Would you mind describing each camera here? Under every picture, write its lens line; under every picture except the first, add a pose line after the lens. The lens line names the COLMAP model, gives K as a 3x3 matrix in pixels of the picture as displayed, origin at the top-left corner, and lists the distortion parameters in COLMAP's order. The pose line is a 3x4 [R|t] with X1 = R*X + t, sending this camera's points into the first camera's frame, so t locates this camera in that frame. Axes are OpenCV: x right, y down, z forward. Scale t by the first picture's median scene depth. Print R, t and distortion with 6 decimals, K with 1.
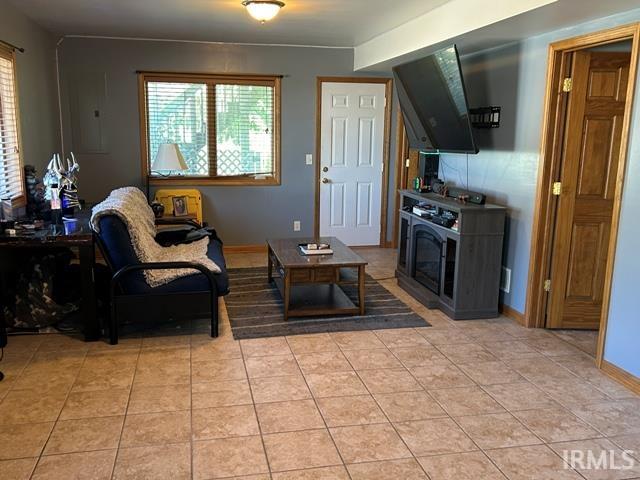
lens RADIAL K [[576.9, 0, 320.0], [0, 576.9, 240.0], [0, 0, 1]] dist [-0.000159, -0.002049]
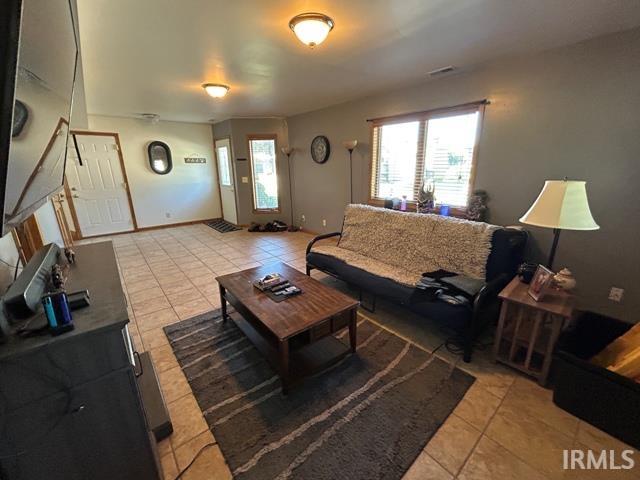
lens RADIAL K [[259.0, 0, 320.0], [0, 259.0, 240.0], [0, 0, 1]] dist [-0.001169, -0.000037]
pose [[-0.887941, 0.135372, -0.439586, 0.137006], [-0.084097, 0.891818, 0.444509, -0.349289], [0.452205, 0.431666, -0.780497, 1.802739]]
